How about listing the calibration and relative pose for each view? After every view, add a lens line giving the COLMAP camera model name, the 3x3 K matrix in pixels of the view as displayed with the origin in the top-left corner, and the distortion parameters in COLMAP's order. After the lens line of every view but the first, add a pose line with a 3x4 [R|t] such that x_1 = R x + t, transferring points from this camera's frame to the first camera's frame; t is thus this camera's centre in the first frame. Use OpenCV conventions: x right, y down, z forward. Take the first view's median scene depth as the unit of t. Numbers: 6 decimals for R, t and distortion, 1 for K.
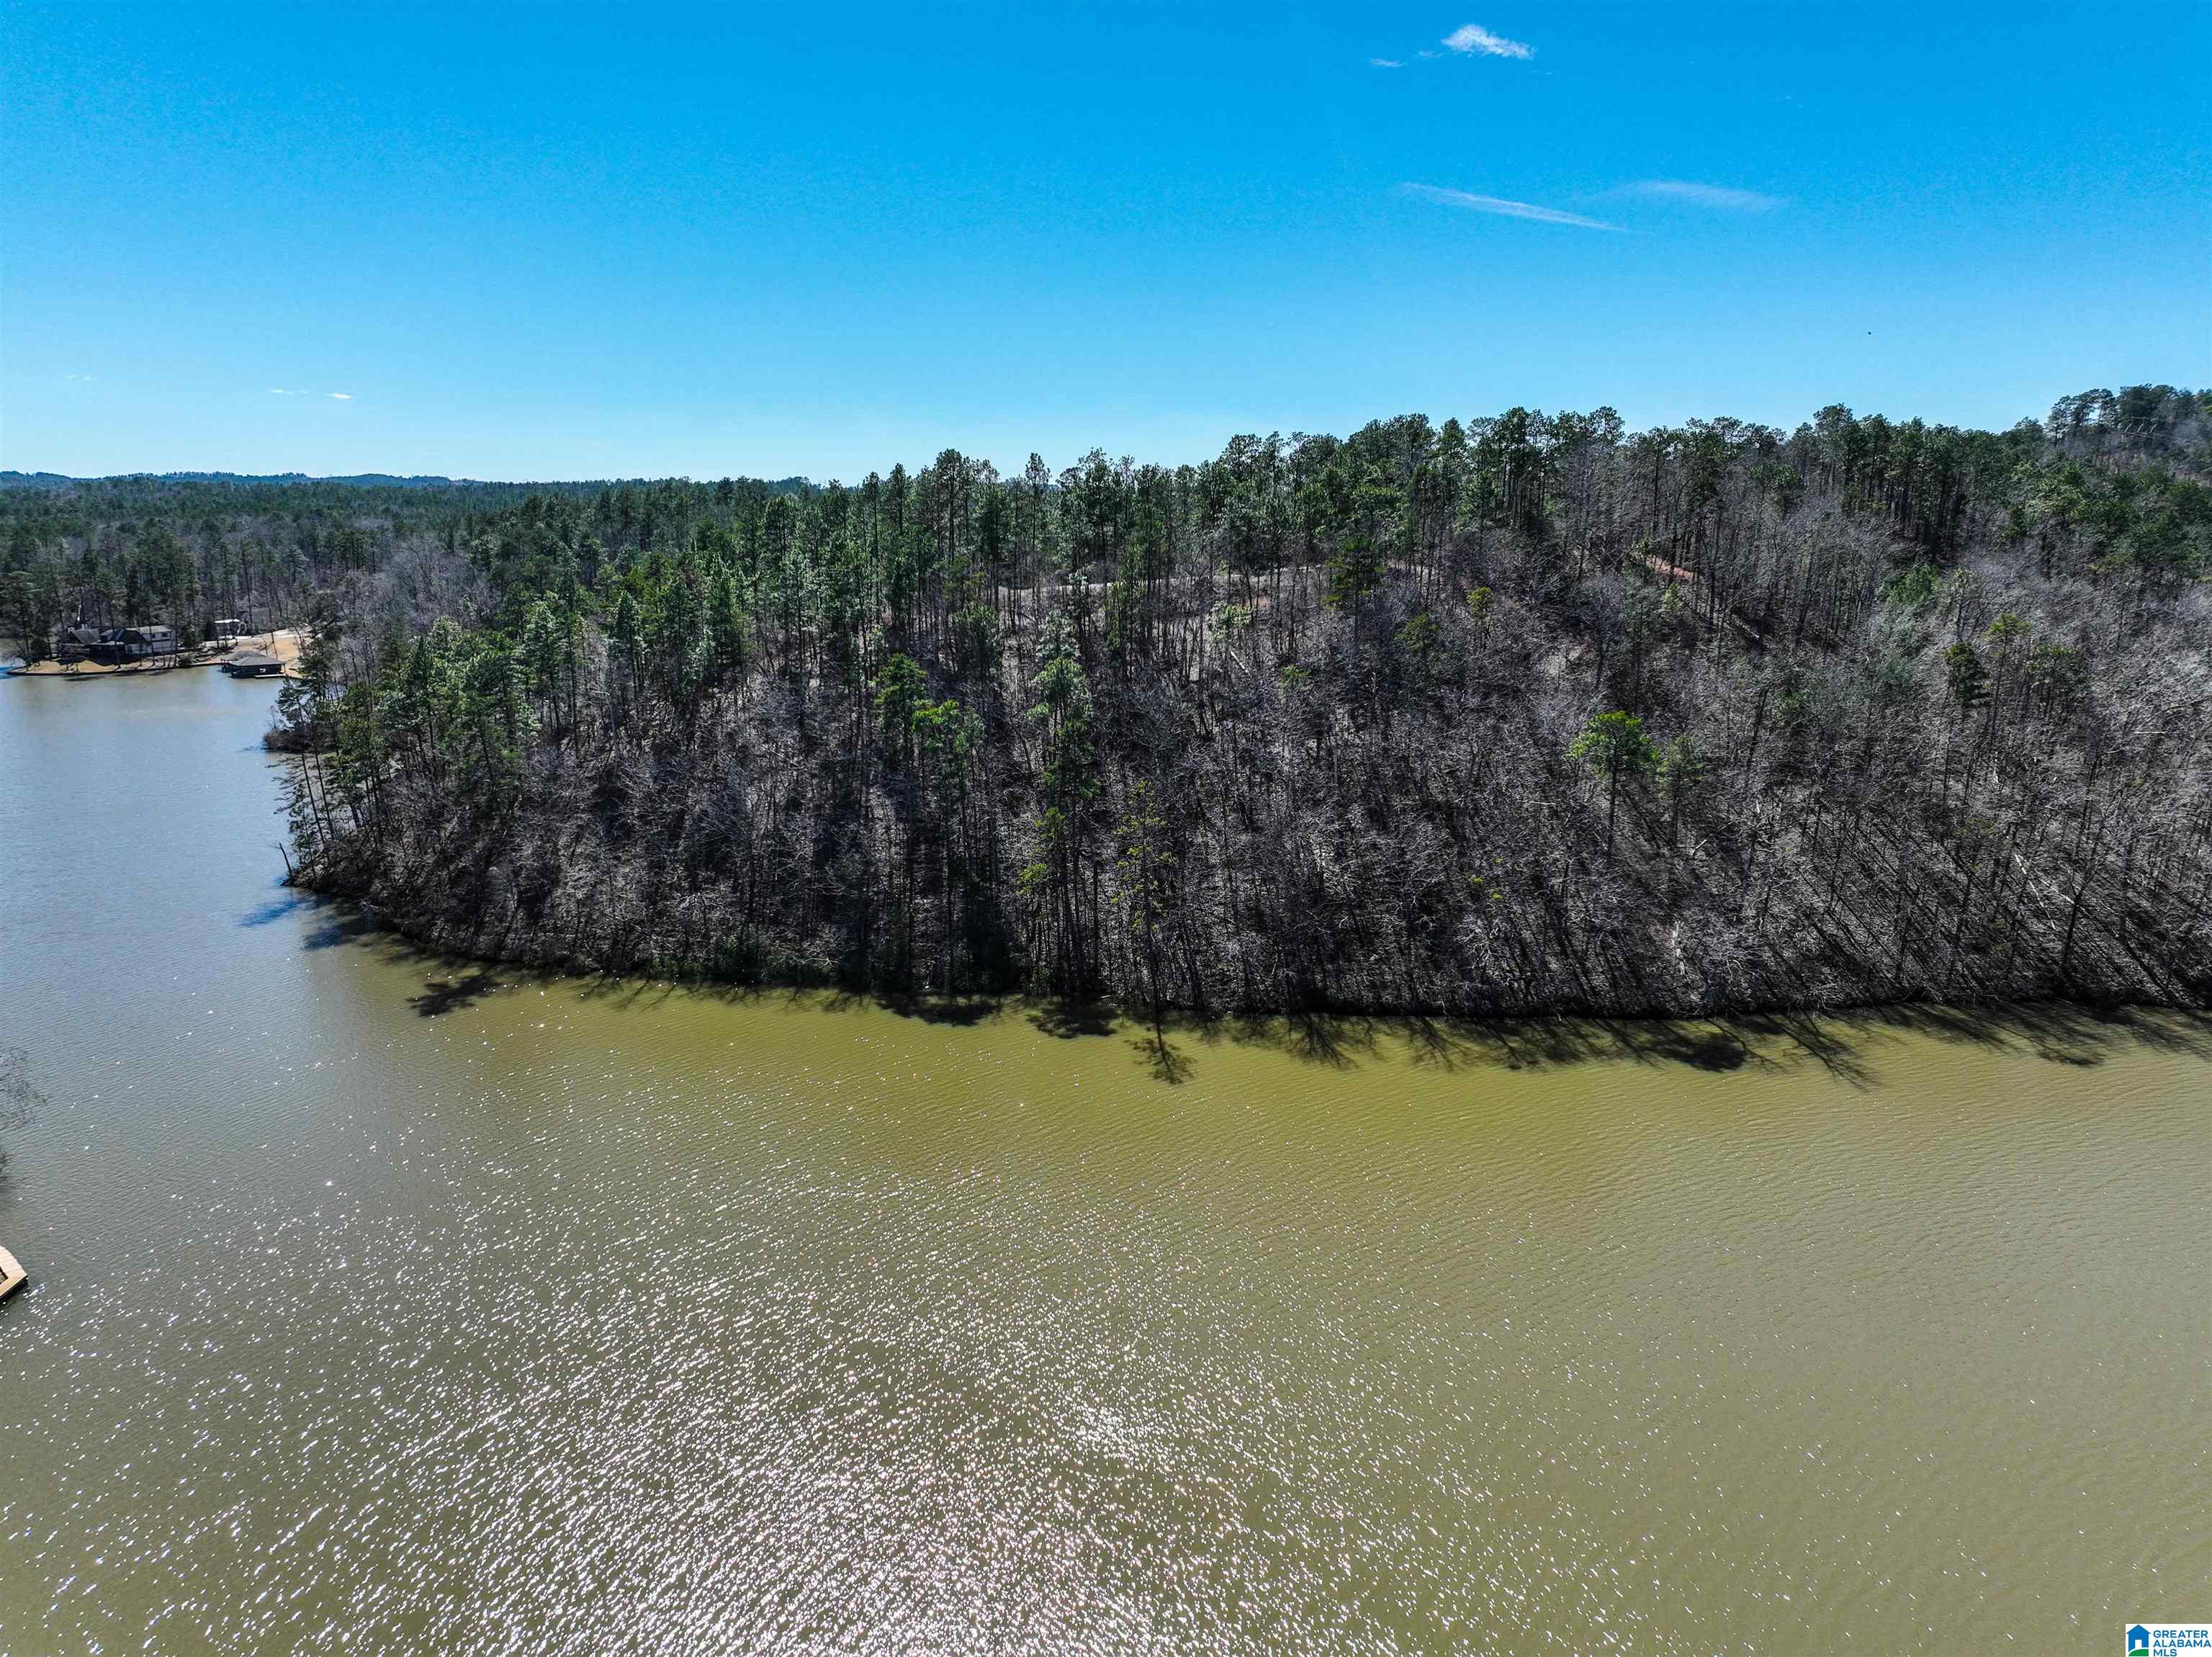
lens RADIAL K [[1572.8, 0, 1093.6], [0, 1572.8, 821.8], [0, 0, 1]] dist [0.009524, 0.016228]
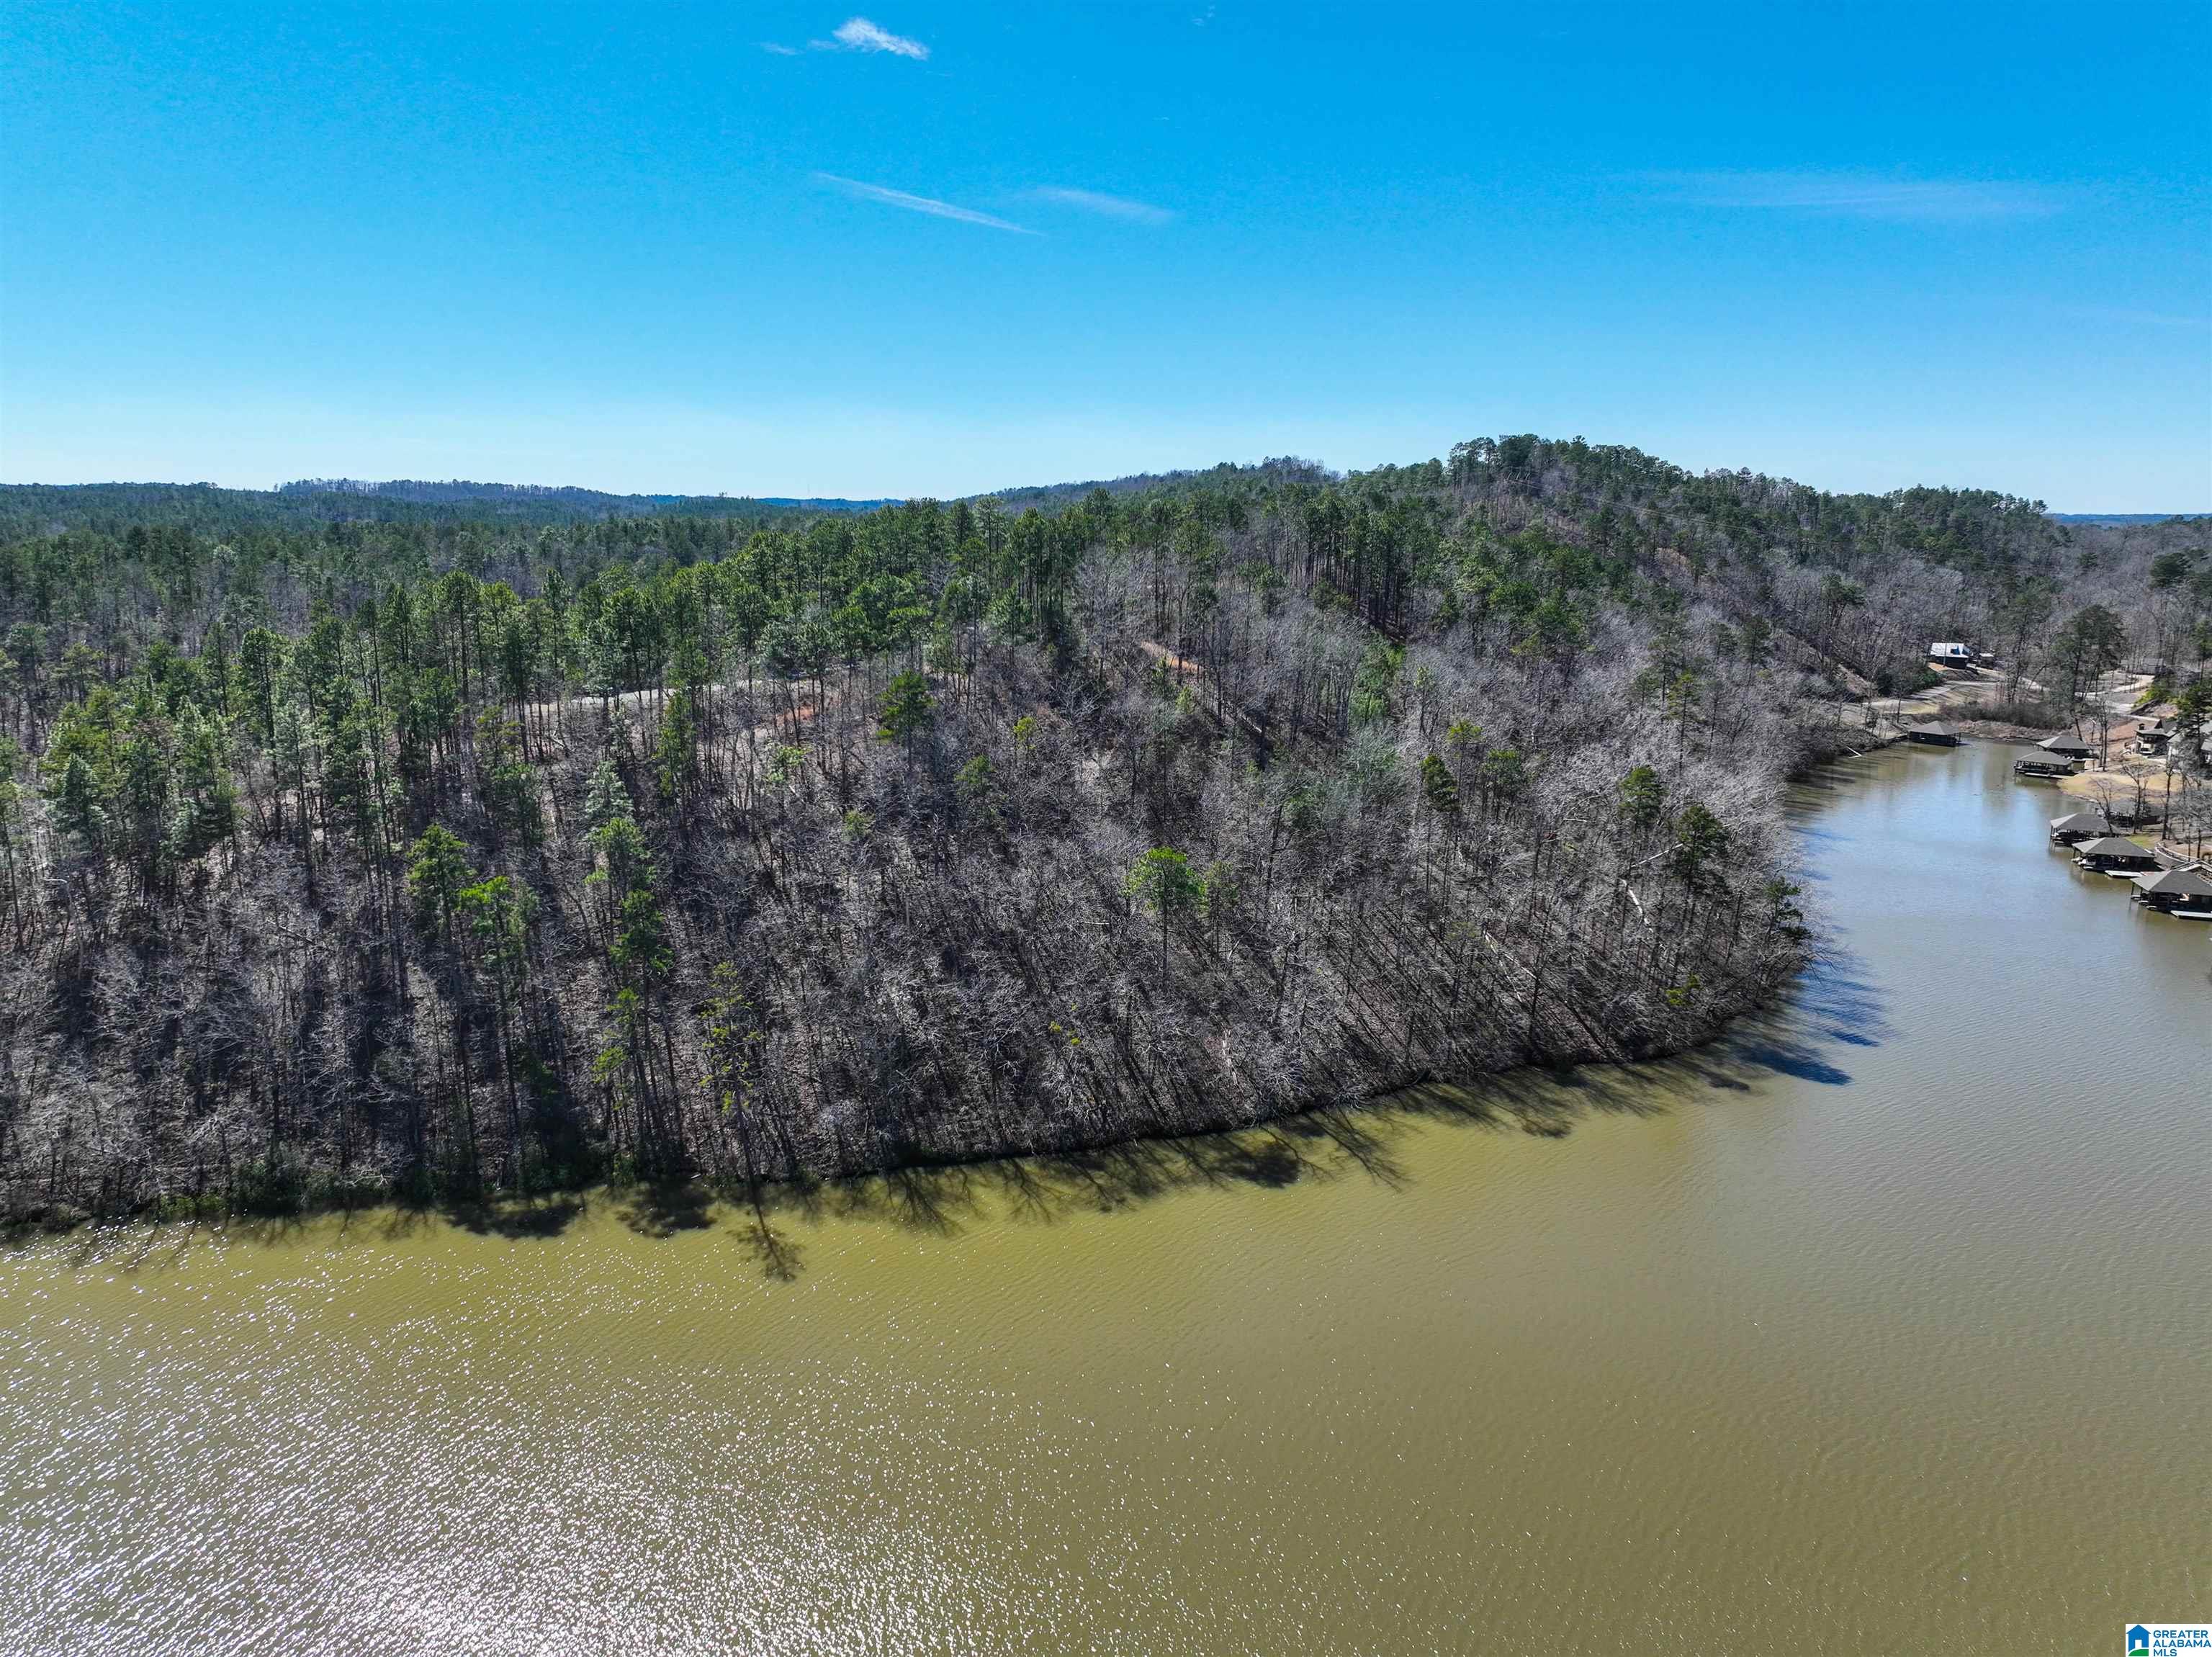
lens RADIAL K [[1572.8, 0, 1105.7], [0, 1572.8, 836.0], [0, 0, 1]] dist [0.009524, 0.016228]
pose [[0.947246, -0.065747, 0.313692, -0.042393], [0.065066, 0.997801, 0.012653, -0.091969], [-0.313834, 0.008425, 0.949440, -0.011923]]
